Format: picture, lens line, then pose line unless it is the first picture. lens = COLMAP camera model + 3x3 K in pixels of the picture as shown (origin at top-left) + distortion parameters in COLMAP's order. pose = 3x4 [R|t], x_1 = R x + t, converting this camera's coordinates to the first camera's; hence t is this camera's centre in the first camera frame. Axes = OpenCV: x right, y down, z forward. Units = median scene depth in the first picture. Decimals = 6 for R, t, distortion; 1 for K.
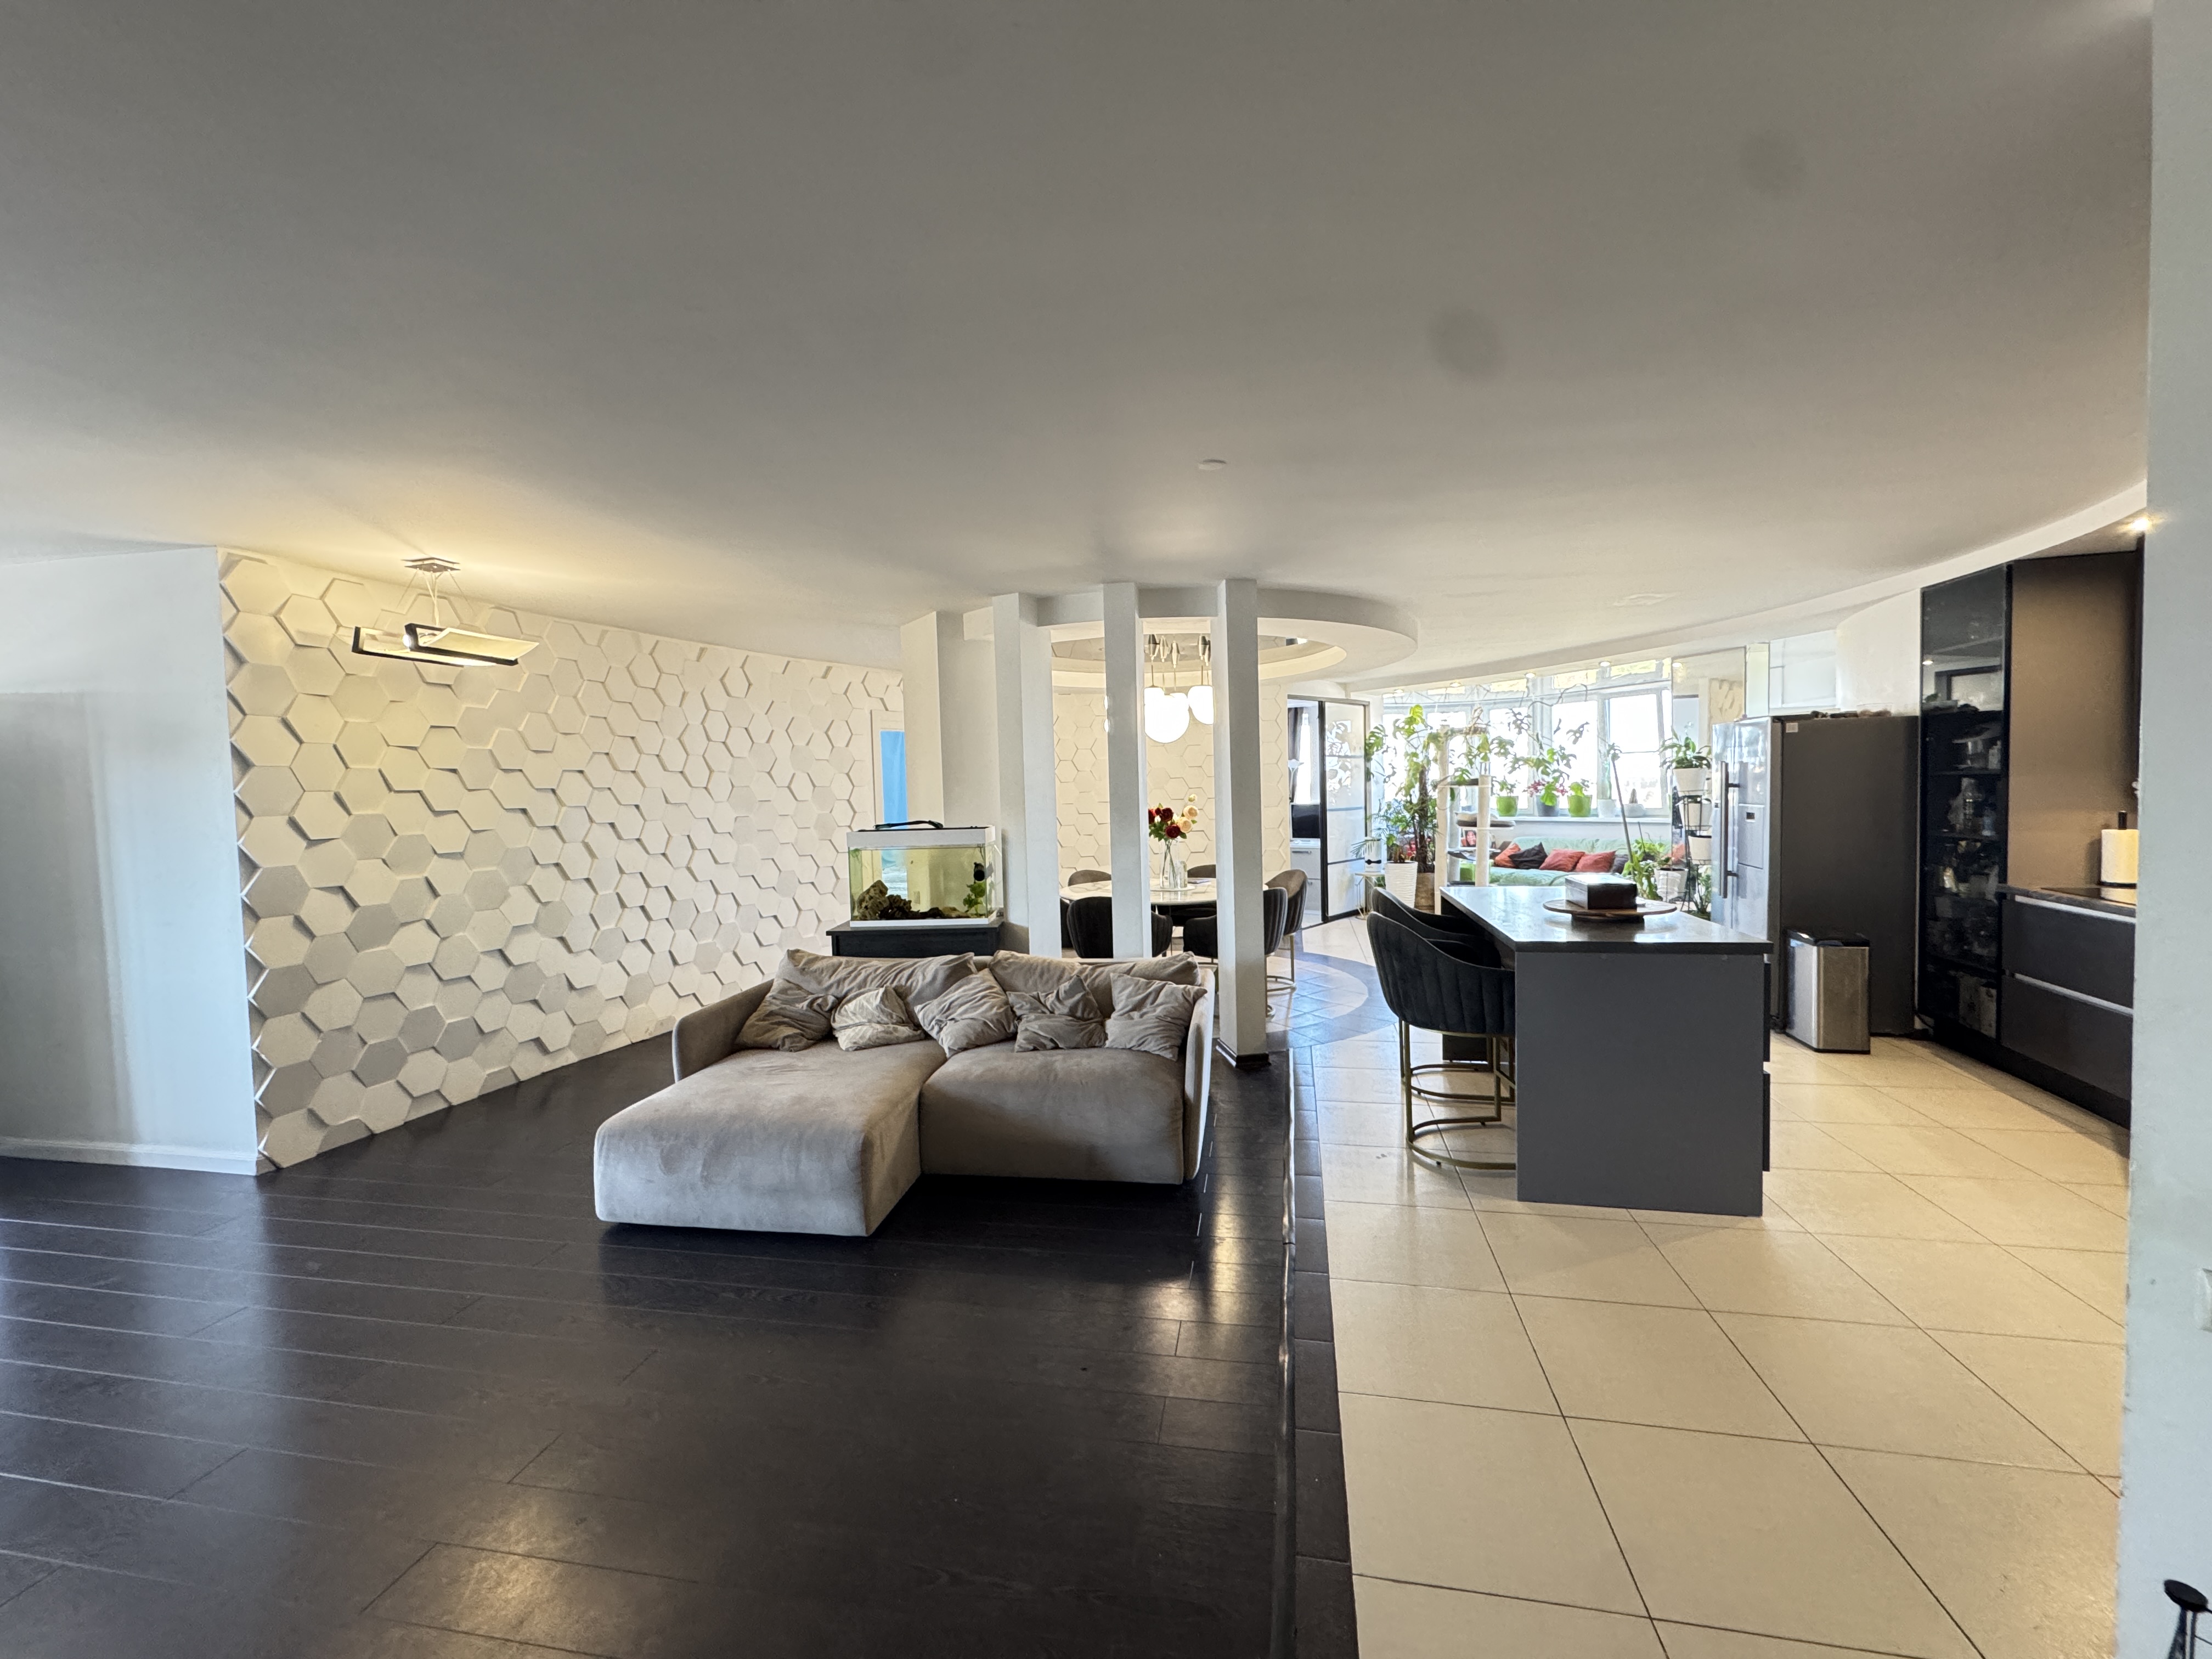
lens RADIAL K [[880.8, 0, 1112.4], [0, 880.8, 832.1], [0, 0, 1]] dist [0.000394, 0.000074]
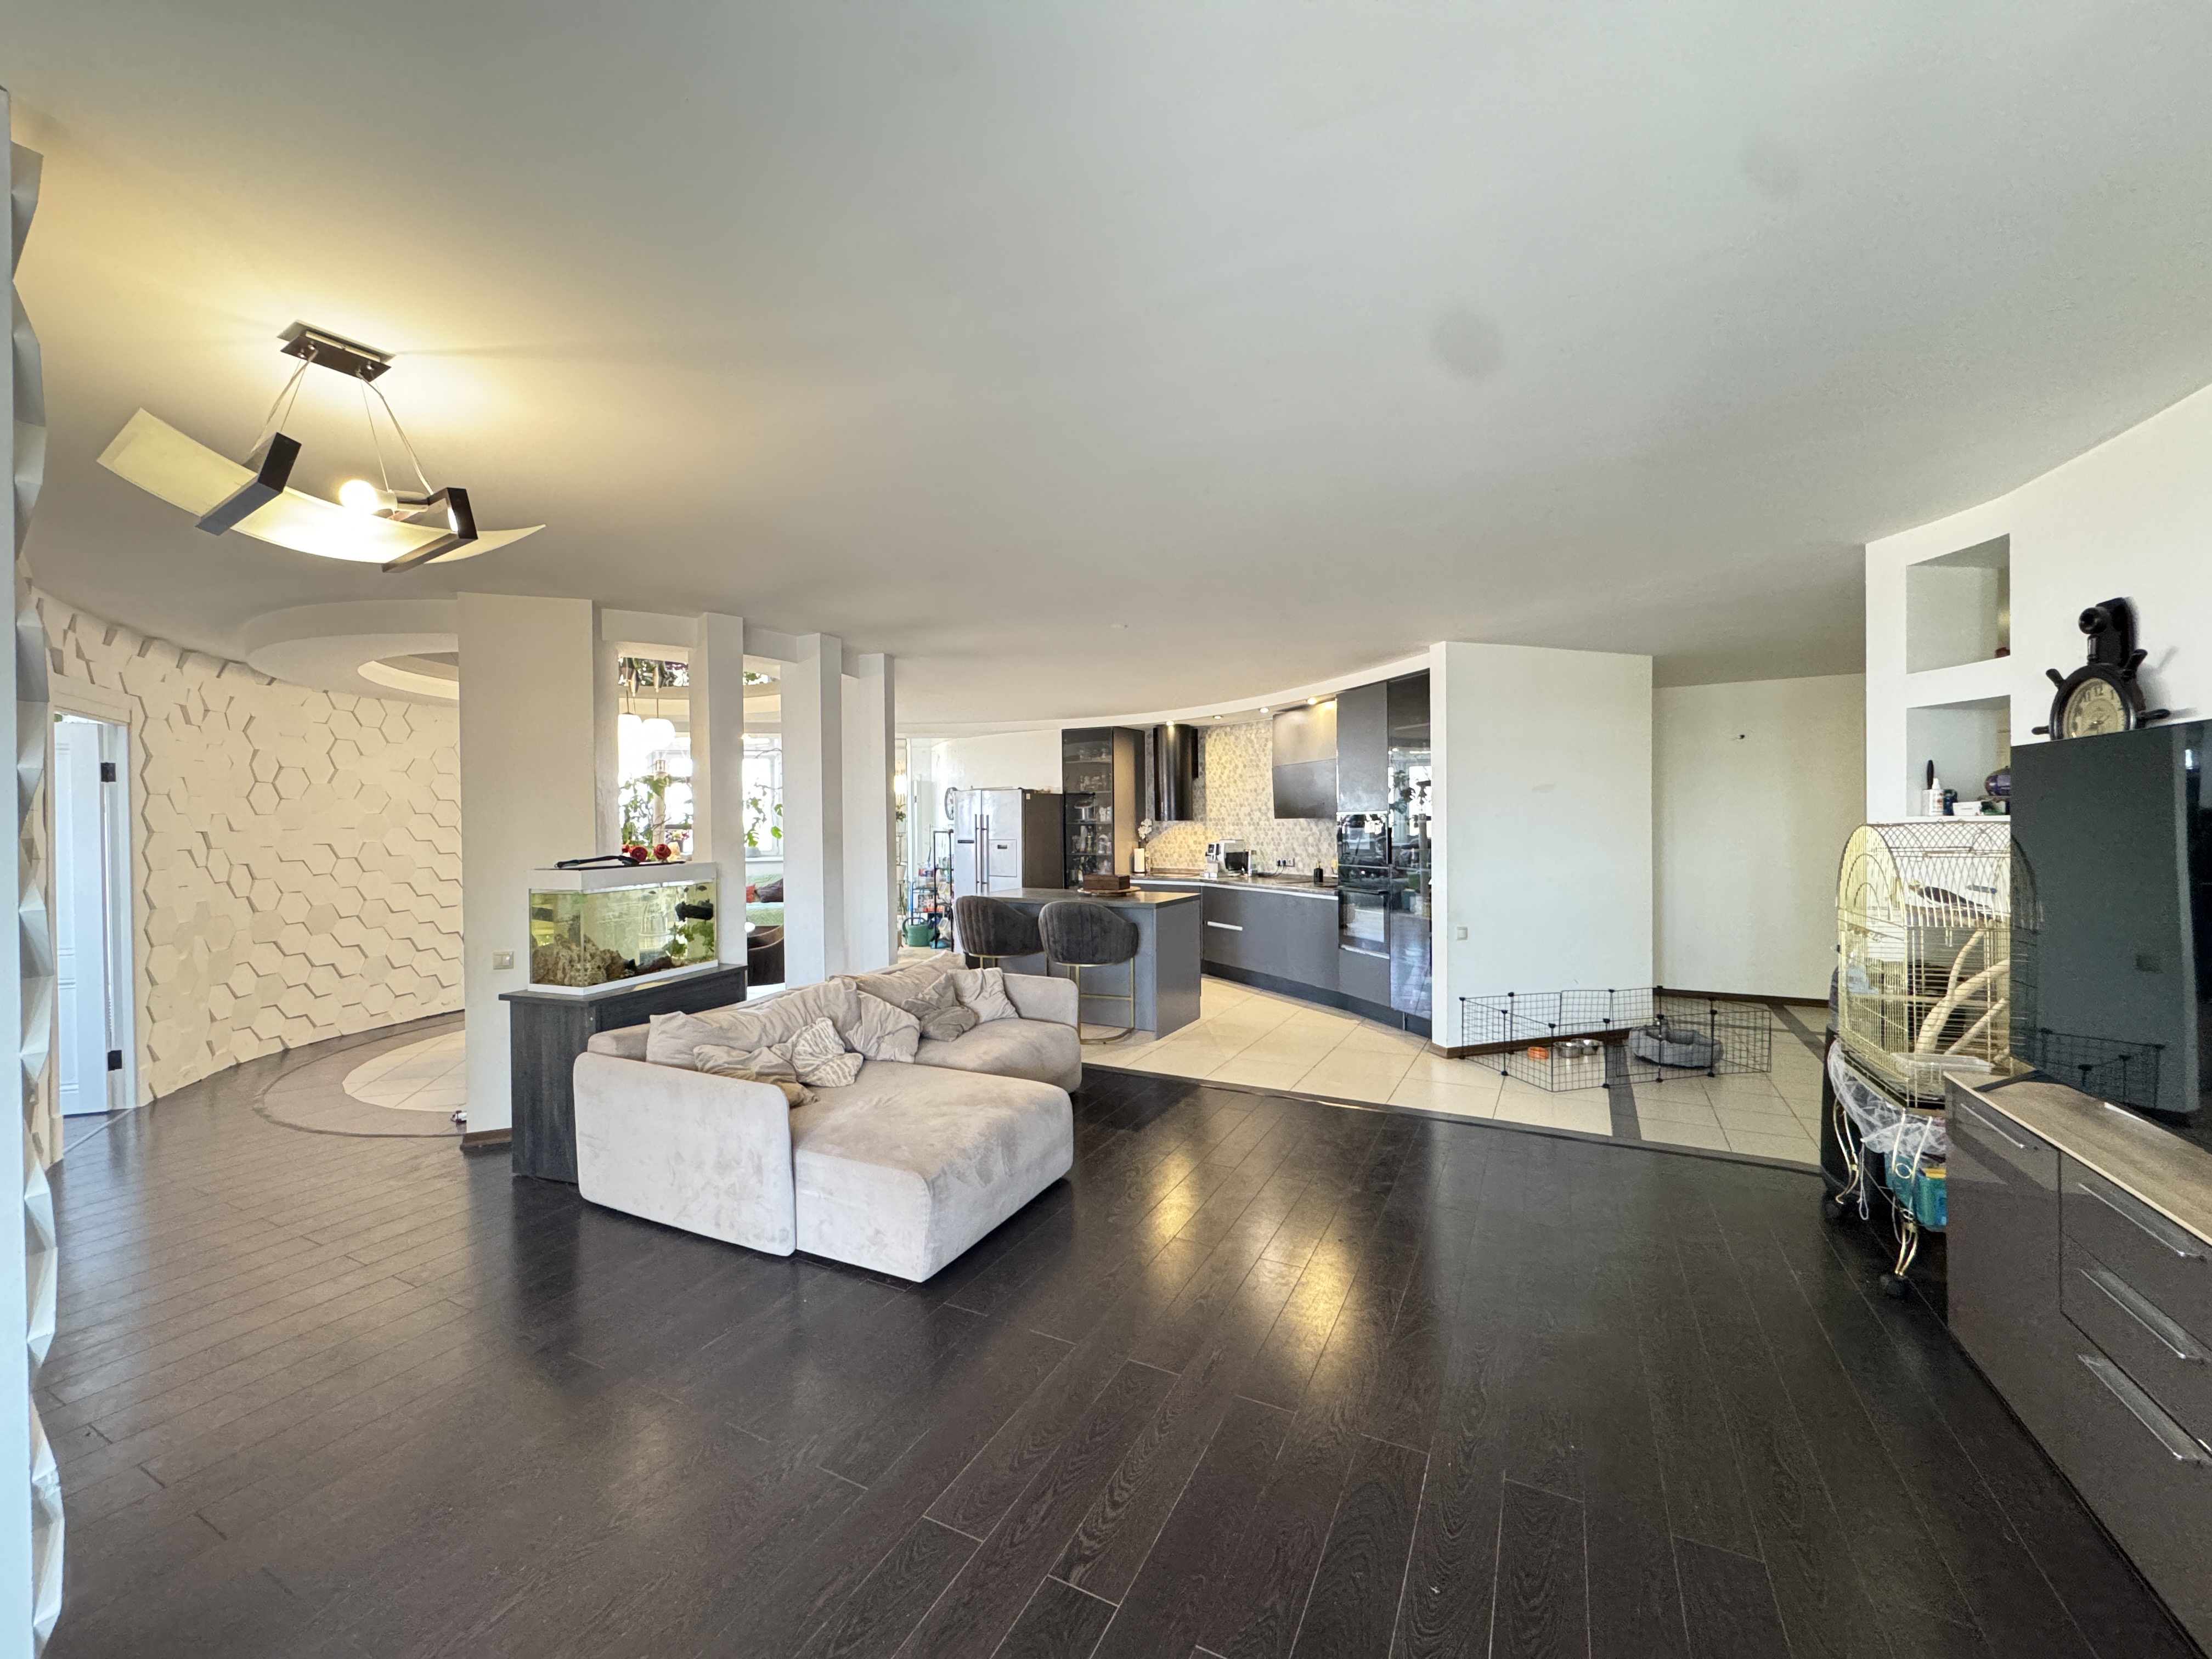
lens RADIAL K [[880.8, 0, 1112.4], [0, 880.8, 832.1], [0, 0, 1]] dist [0.000394, 0.000074]
pose [[0.278822, 0.012168, 0.960266, -0.965070], [0.047610, 0.998515, -0.026477, 0.009696], [-0.959162, 0.053101, 0.277828, 0.372367]]
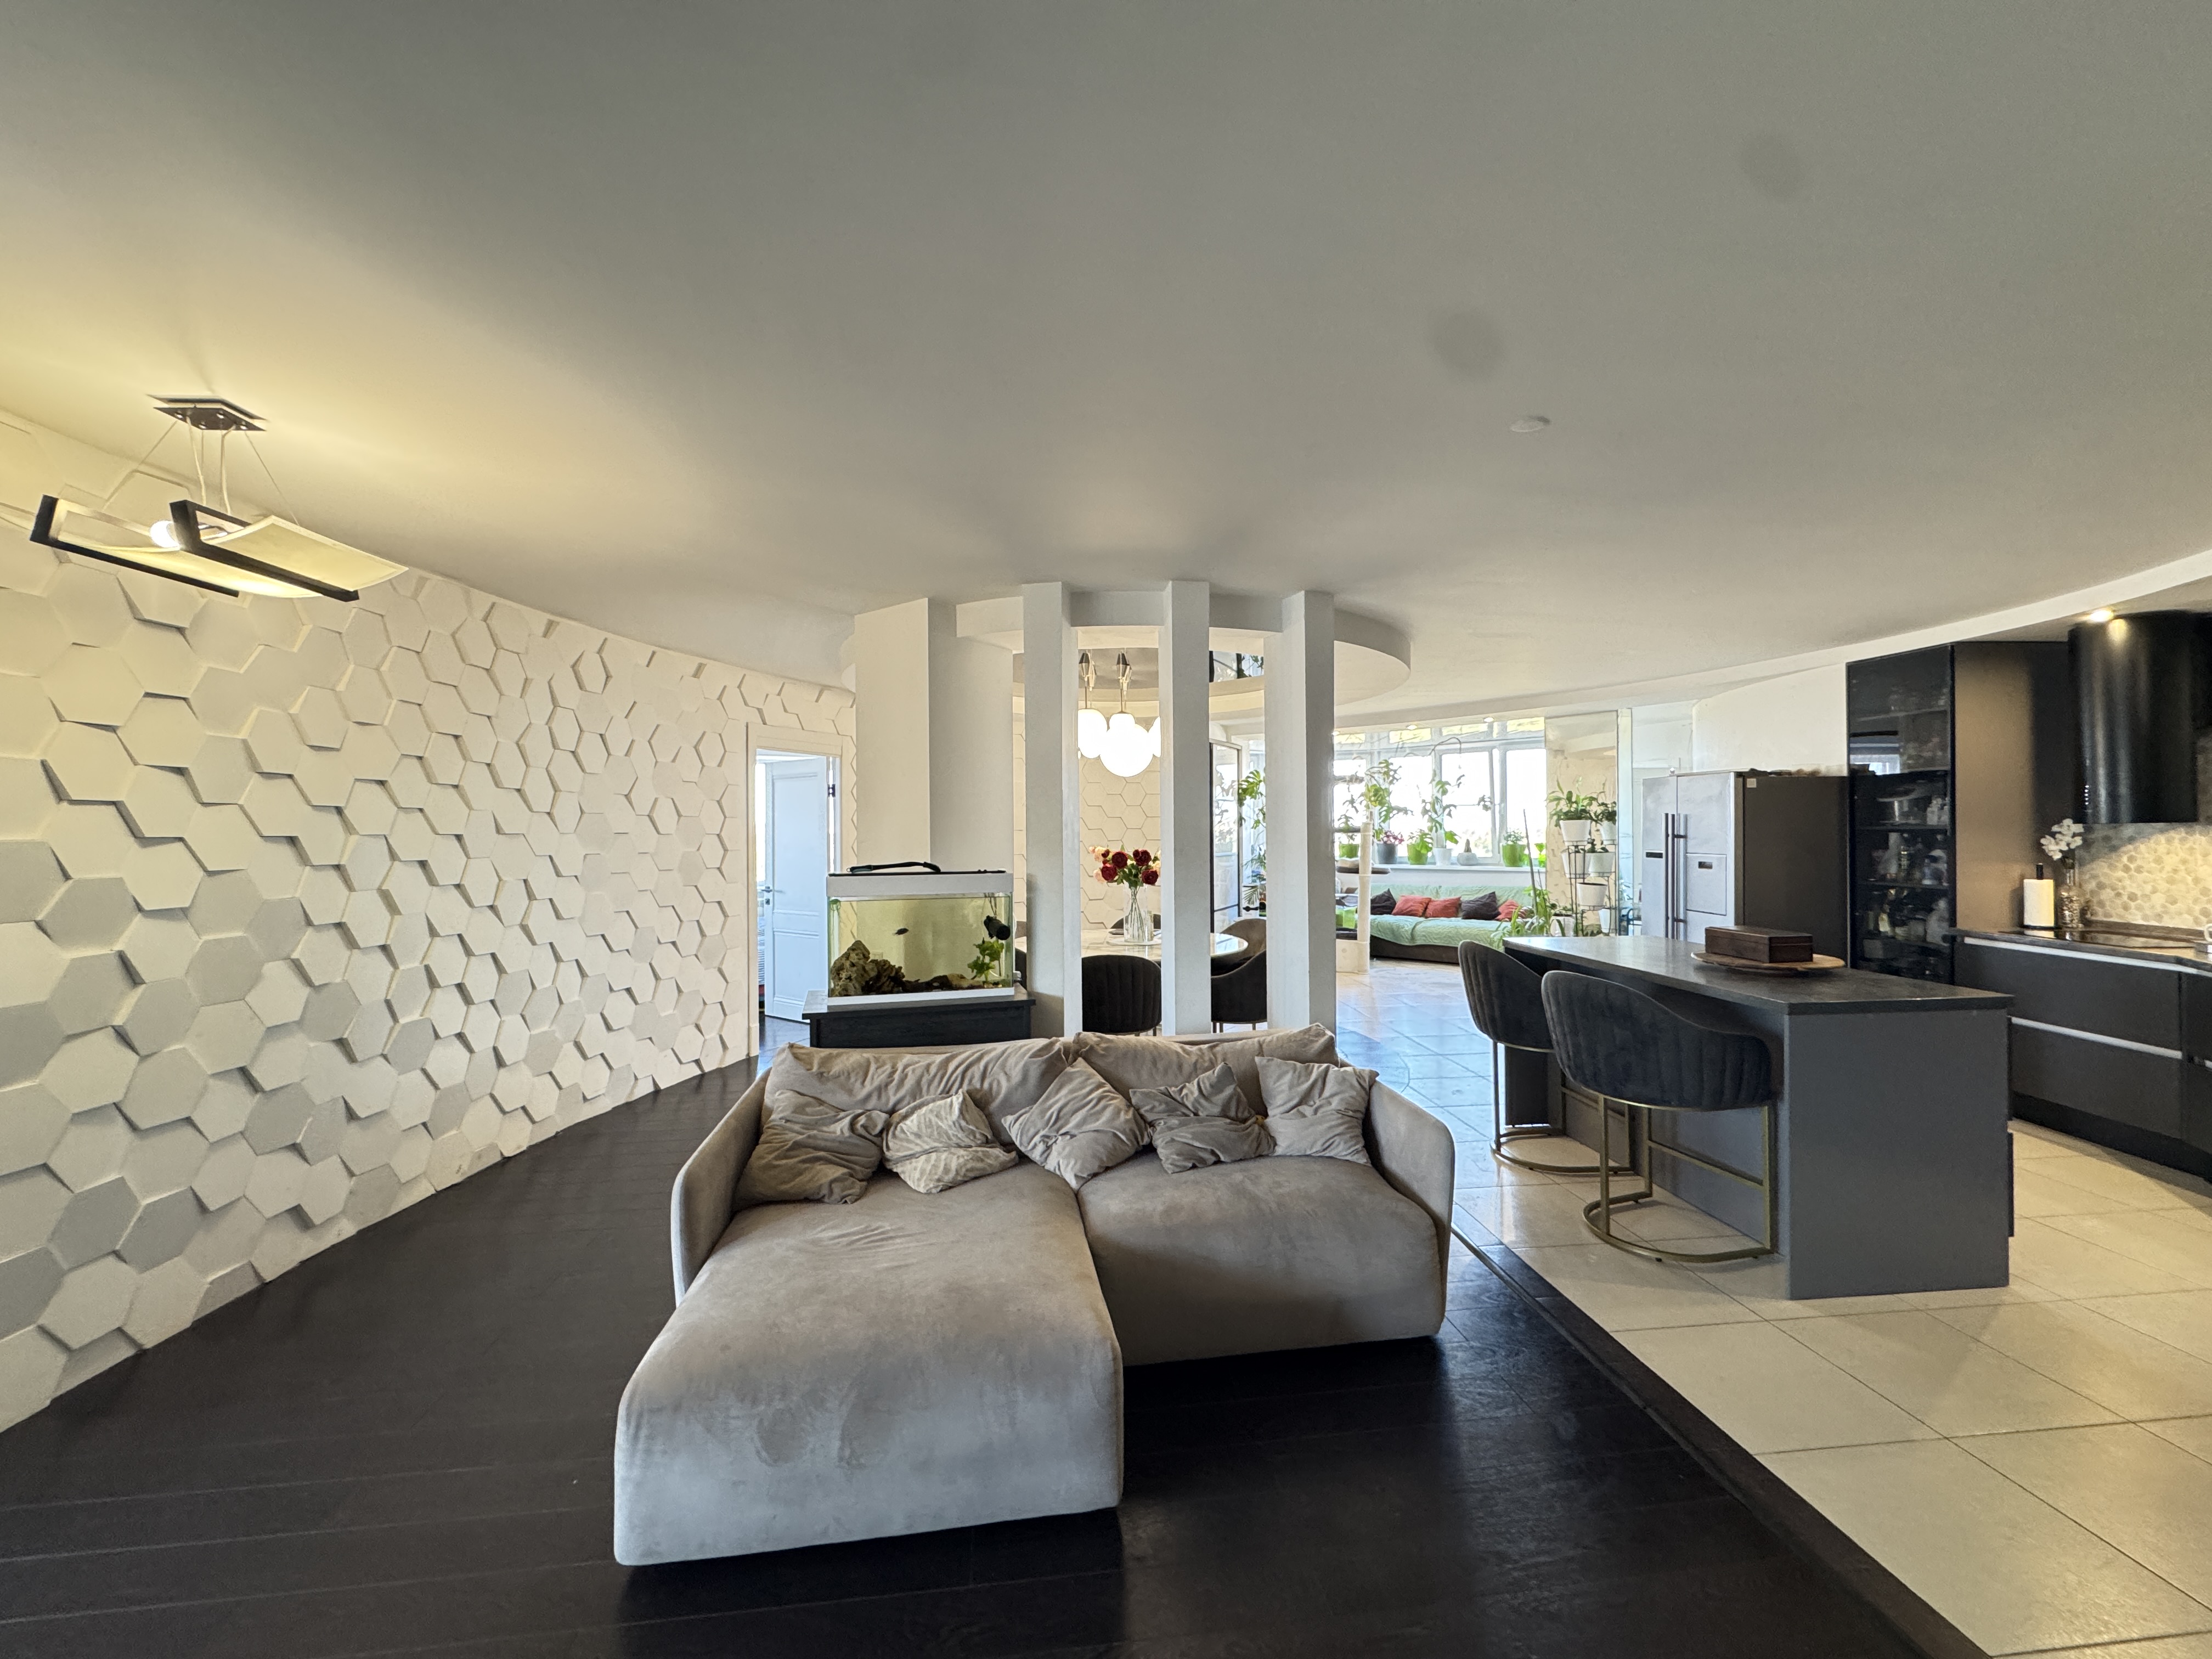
lens RADIAL K [[877.2, 0, 1111.1], [0, 877.2, 832.1], [0, 0, 1]] dist [-0.000534, -0.000049]
pose [[0.952767, 0.019975, 0.303046, -0.318808], [-0.004560, 0.998663, -0.051488, -0.000520], [-0.303669, 0.047674, 0.951584, 0.240849]]
